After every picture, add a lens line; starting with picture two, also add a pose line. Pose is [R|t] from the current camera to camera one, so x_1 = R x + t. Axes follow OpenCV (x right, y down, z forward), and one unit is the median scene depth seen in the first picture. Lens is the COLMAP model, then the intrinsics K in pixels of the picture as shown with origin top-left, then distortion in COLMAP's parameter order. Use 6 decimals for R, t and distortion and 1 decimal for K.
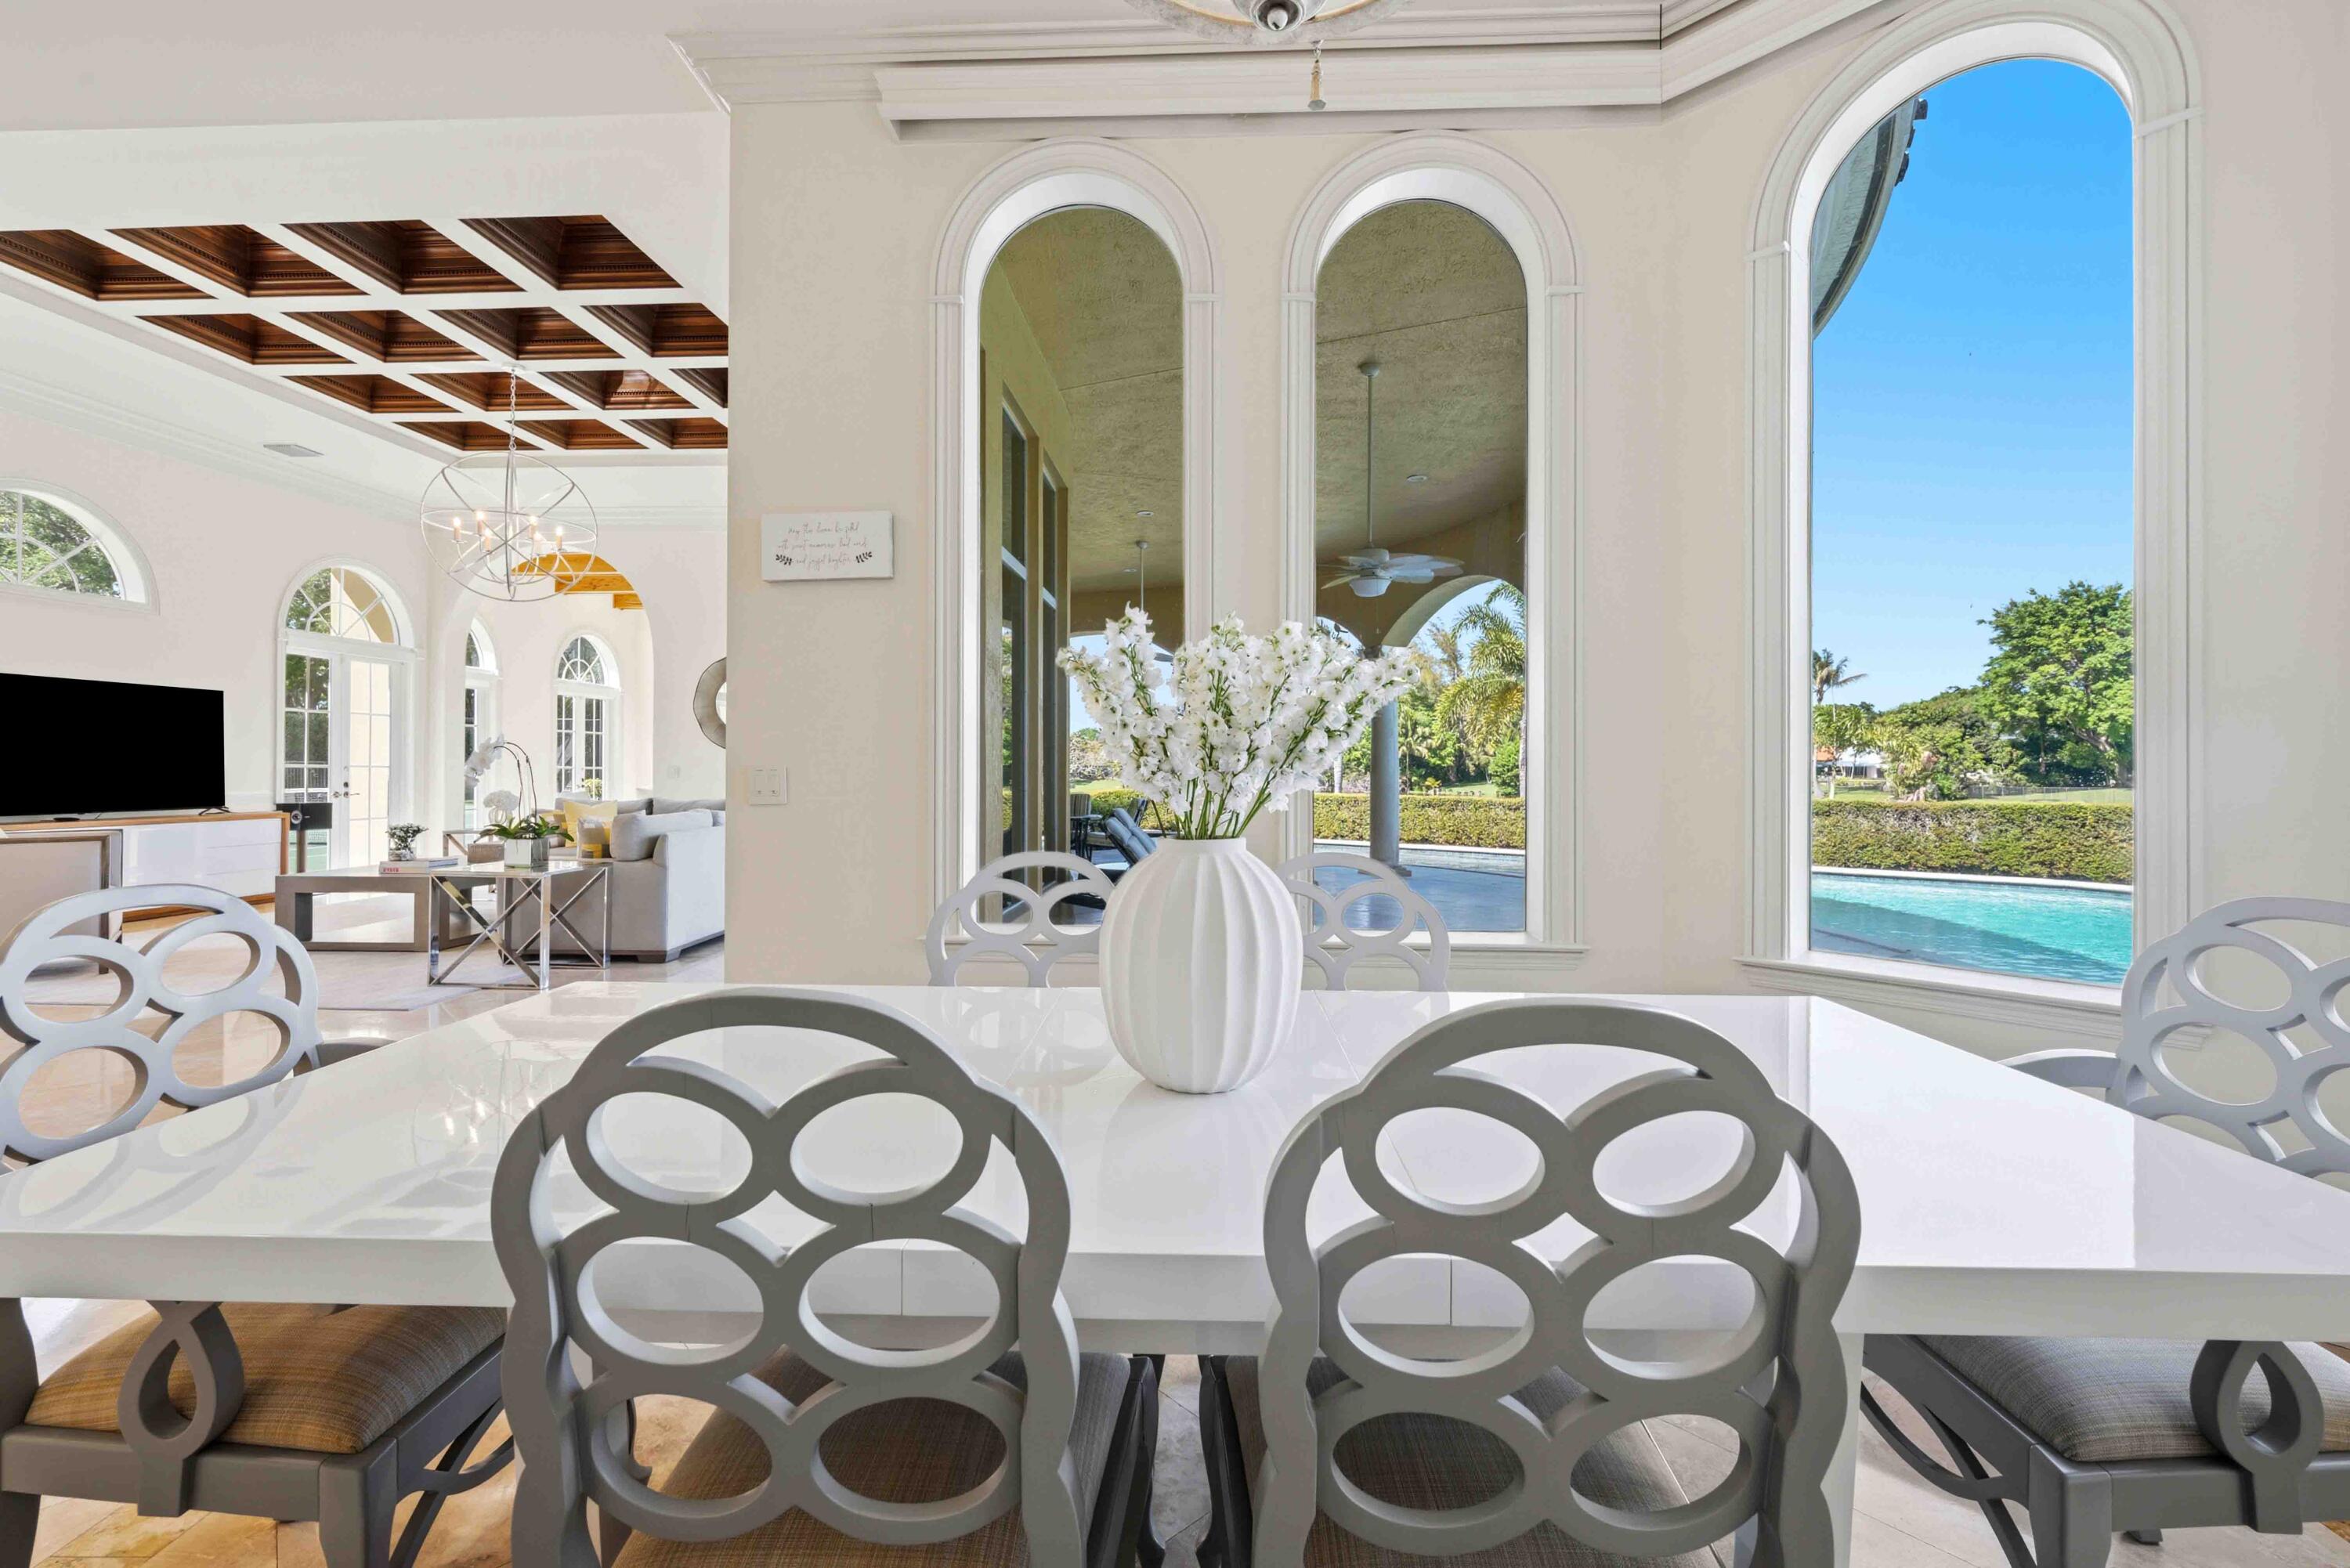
lens RADIAL K [[1040.2, 0, 1172.5], [0, 1040.2, 762.2], [0, 0, 1]] dist [-0.001277, 0.000336]
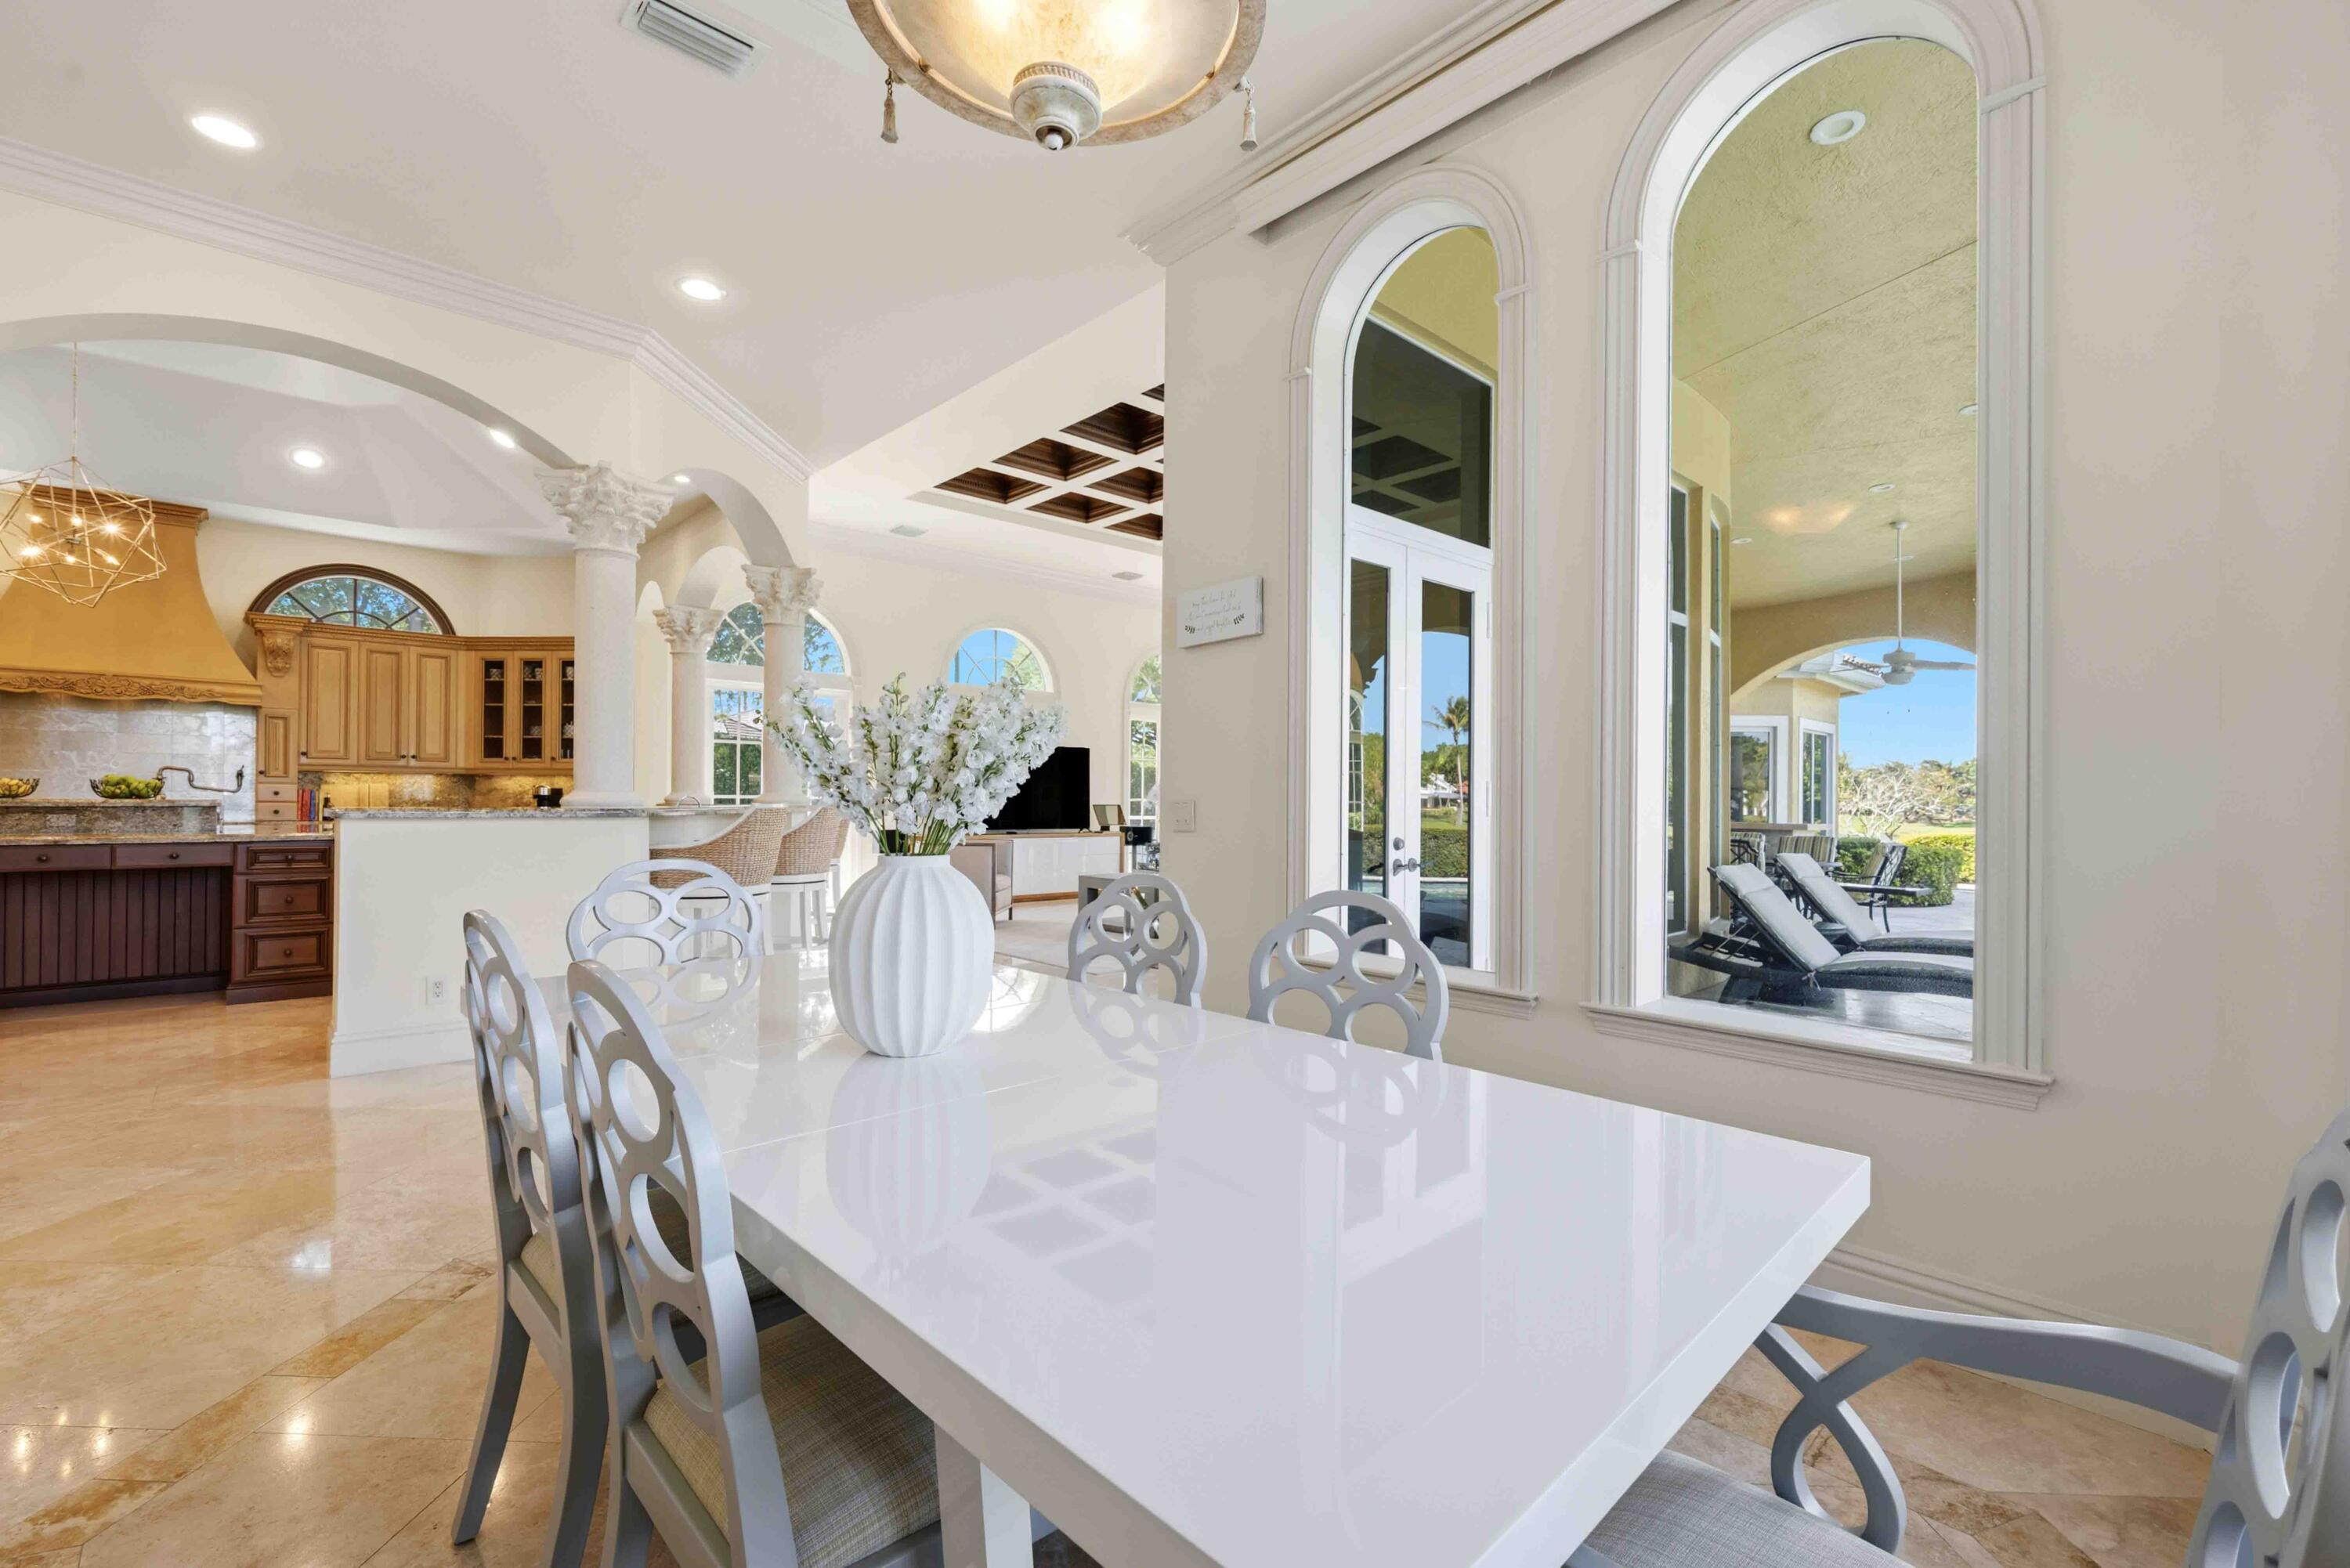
lens RADIAL K [[1038.3, 0, 1173.2], [0, 1038.3, 793.1], [0, 0, 1]] dist [0.009495, 0.000163]
pose [[0.699750, -0.001846, -0.714386, 0.453503], [-0.001616, 0.999990, -0.004167, 0.001356], [0.714386, 0.004070, 0.699740, 0.132271]]
